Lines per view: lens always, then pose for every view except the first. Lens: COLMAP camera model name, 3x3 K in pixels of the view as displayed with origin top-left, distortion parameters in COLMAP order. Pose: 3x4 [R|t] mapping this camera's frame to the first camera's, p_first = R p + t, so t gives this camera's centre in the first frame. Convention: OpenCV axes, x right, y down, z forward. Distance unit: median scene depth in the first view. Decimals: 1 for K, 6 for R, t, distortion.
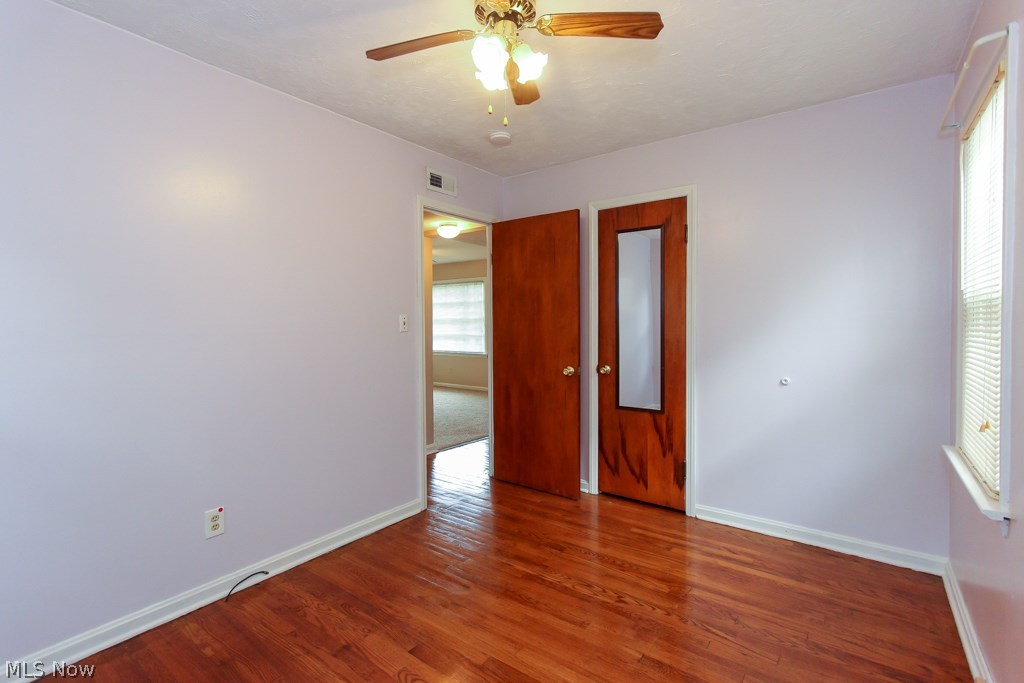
lens RADIAL K [[472.8, 0, 499.4], [0, 472.8, 330.6], [0, 0, 1]] dist [0.002385, 0.000830]
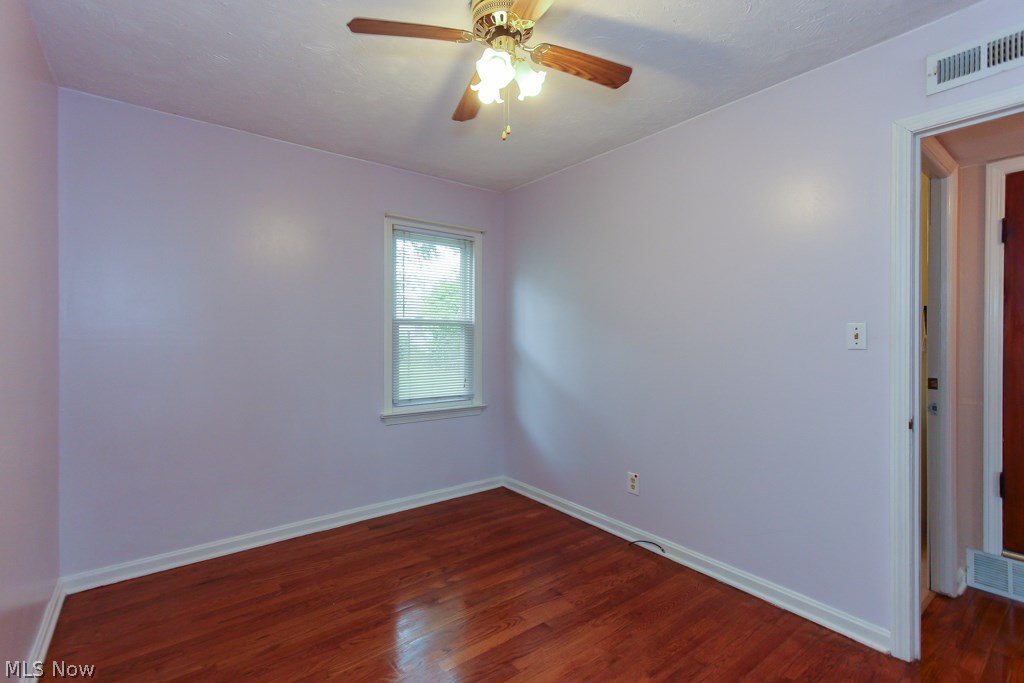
lens RADIAL K [[472.8, 0, 499.4], [0, 472.8, 330.6], [0, 0, 1]] dist [0.002385, 0.000830]
pose [[-0.277753, 0.004776, -0.960641, 0.549135], [-0.013103, 0.999876, 0.008759, -0.021894], [0.960563, 0.015020, -0.277656, 0.706638]]
